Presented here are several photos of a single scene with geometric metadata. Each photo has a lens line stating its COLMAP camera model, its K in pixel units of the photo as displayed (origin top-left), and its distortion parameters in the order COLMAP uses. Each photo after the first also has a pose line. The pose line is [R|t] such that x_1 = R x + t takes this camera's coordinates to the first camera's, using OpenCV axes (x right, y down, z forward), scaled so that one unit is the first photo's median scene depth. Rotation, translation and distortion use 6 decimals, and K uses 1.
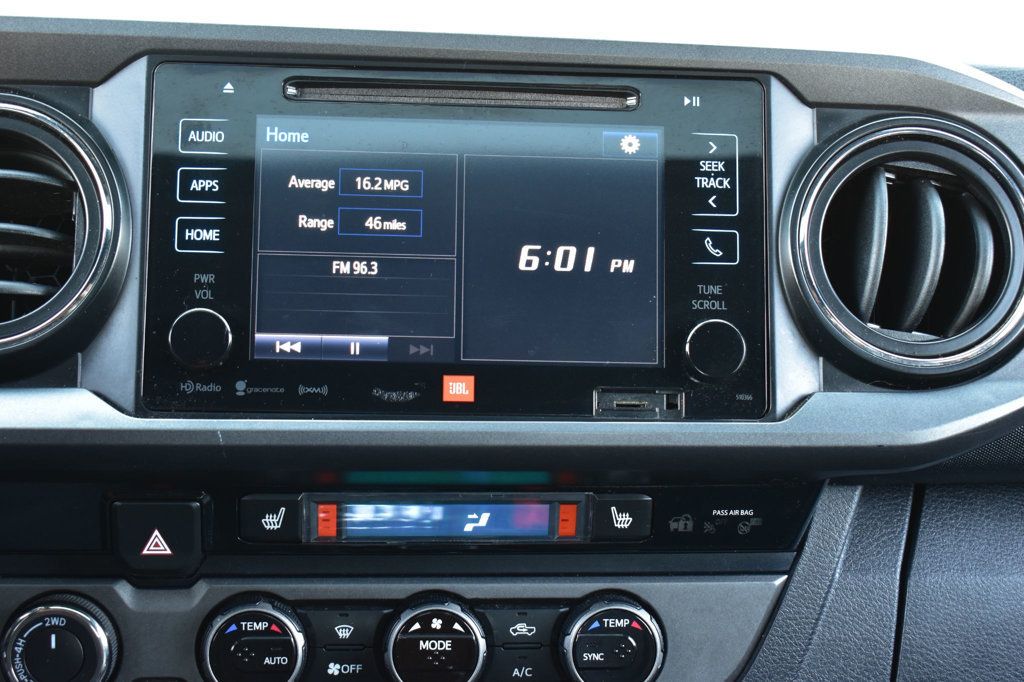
lens RADIAL K [[1678.2, 0, 511.5], [0, 1678.2, 338.8], [0, 0, 1]] dist [-0.007617, 0.000000]
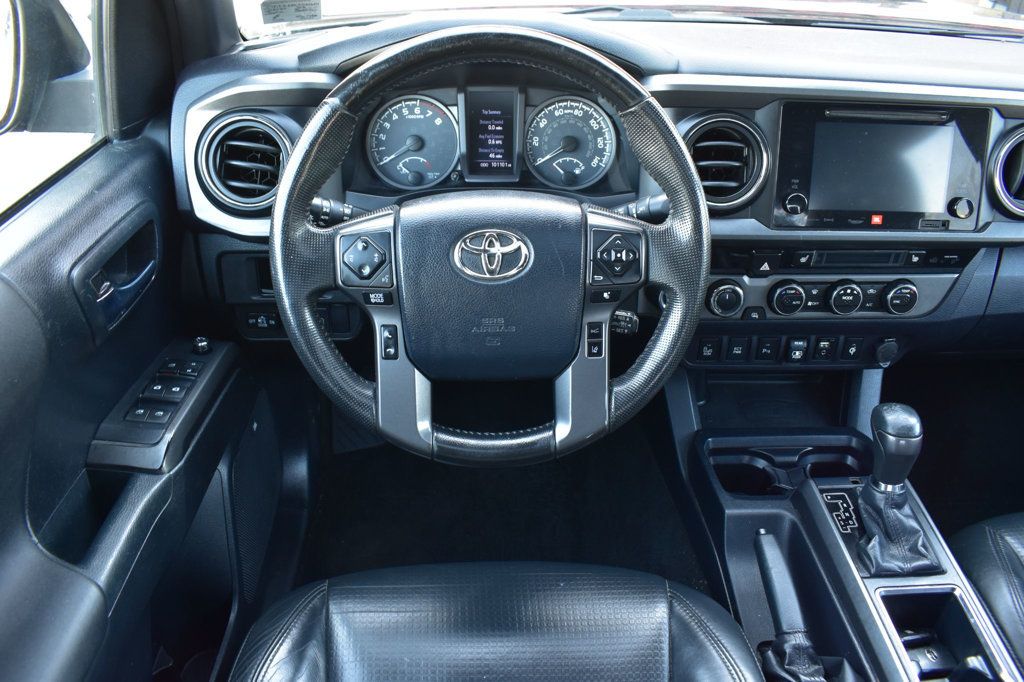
lens RADIAL K [[792.9, 0, 512.4], [0, 792.9, 340.1], [0, 0, 1]] dist [-0.082287, 0.002135]
pose [[0.996708, 0.019459, -0.078701, -0.542336], [0.011458, 0.927212, 0.374362, -0.284960], [0.080257, -0.374032, 0.923937, -0.385589]]
